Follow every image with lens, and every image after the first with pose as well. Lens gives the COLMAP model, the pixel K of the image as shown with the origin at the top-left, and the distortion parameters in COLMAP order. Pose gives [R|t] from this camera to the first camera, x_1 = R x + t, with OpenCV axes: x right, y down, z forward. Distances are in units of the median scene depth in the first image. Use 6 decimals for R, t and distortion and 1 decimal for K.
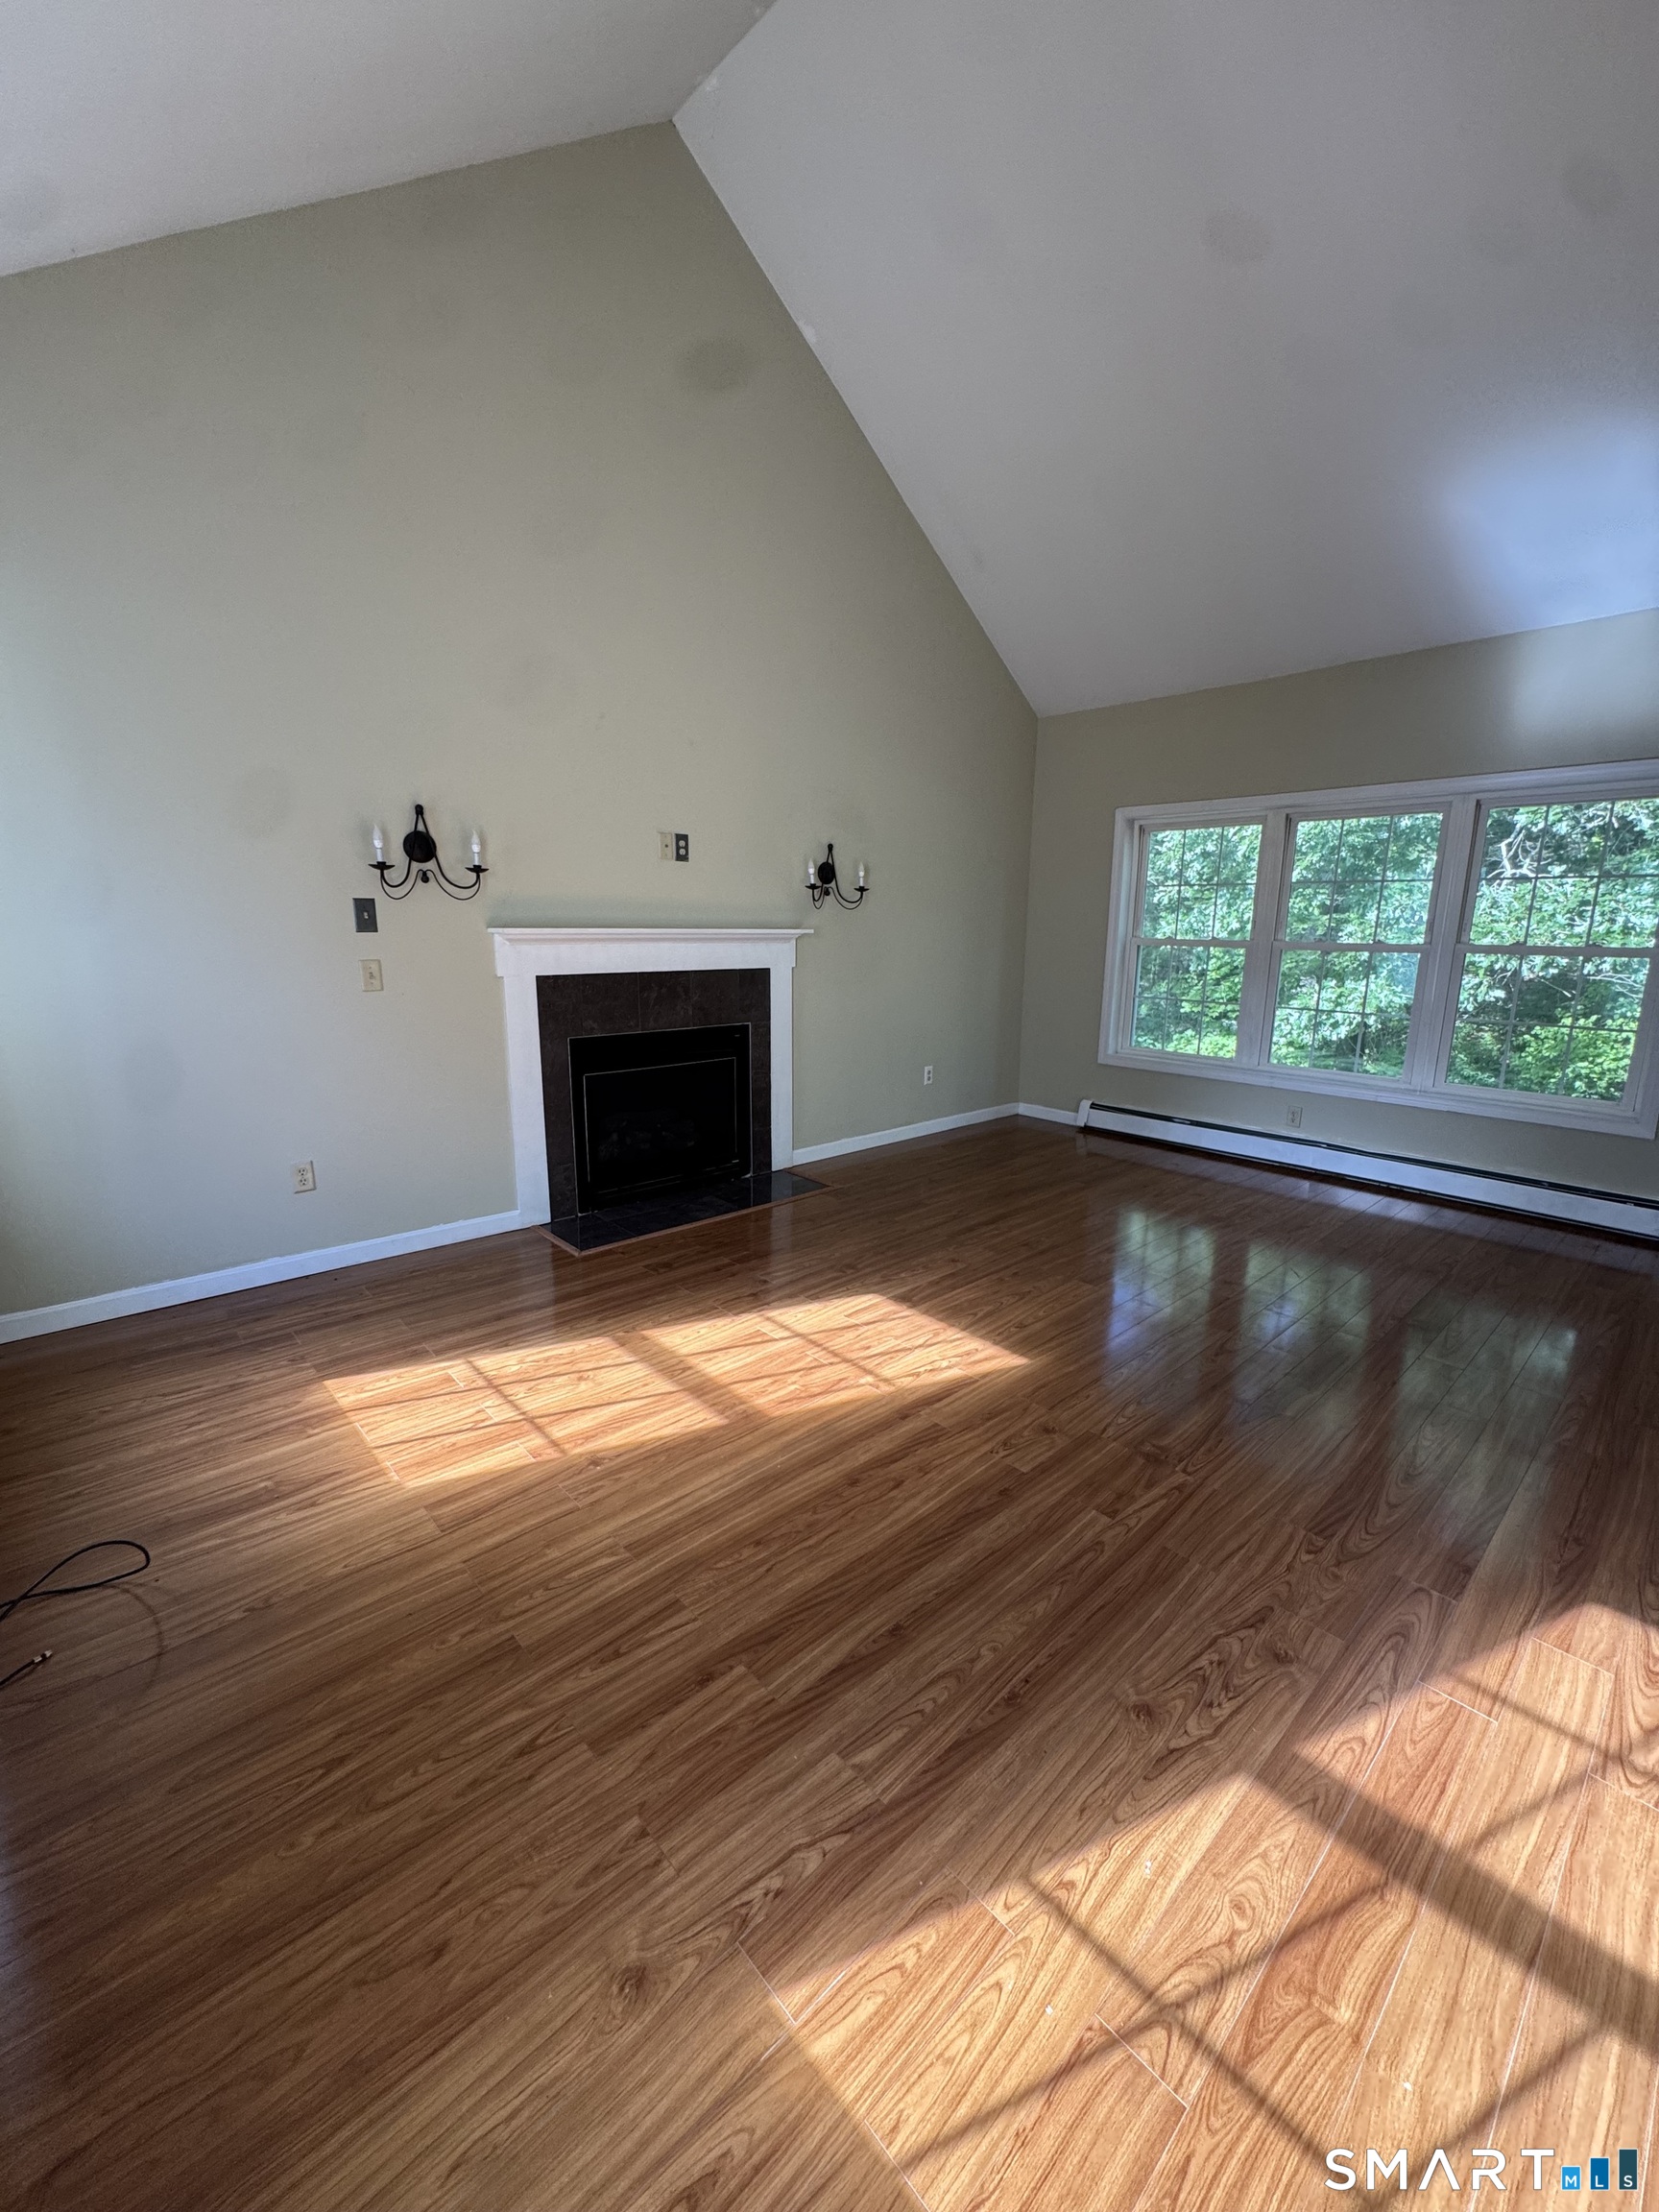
lens RADIAL K [[883.0, 0, 826.6], [0, 883.0, 1110.9], [0, 0, 1]] dist [-0.003055, 0.001077]
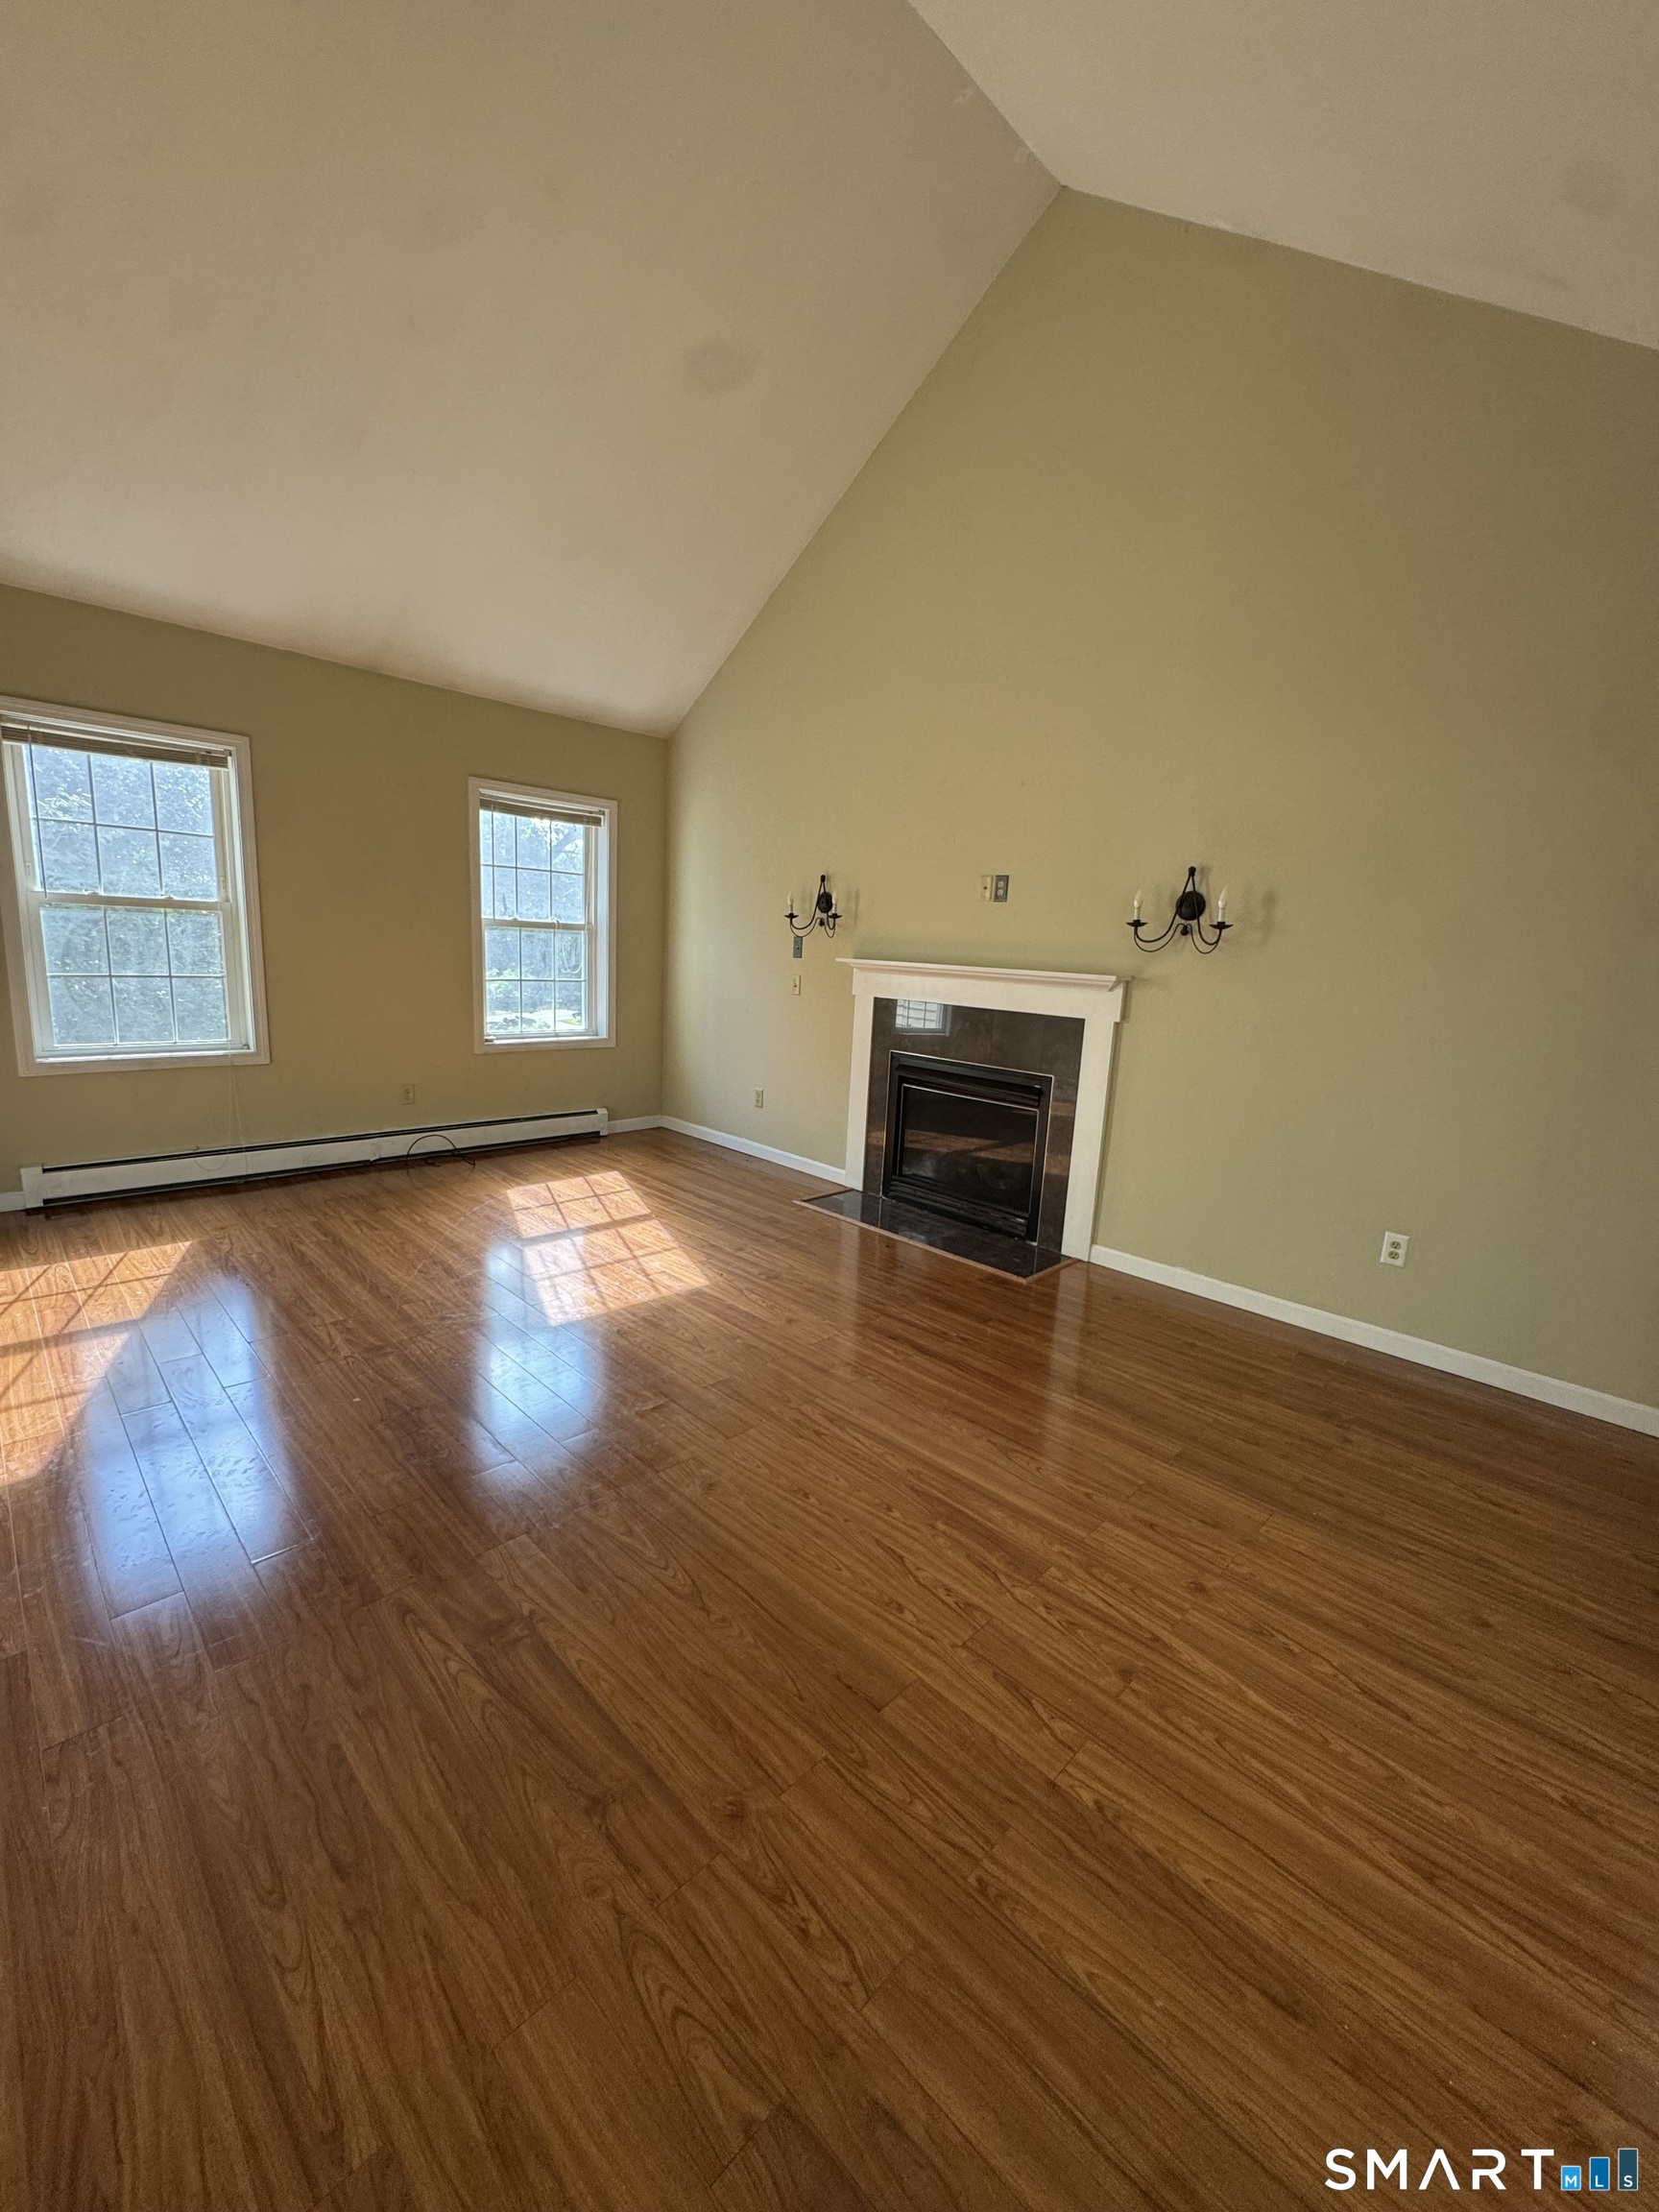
lens RADIAL K [[883.0, 0, 826.9], [0, 883.0, 1103.4], [0, 0, 1]] dist [-0.003055, 0.001077]
pose [[0.039384, 0.167612, -0.985066, 1.177514], [-0.255588, 0.954725, 0.152231, -0.224872], [0.965983, 0.245776, 0.080440, 1.065738]]
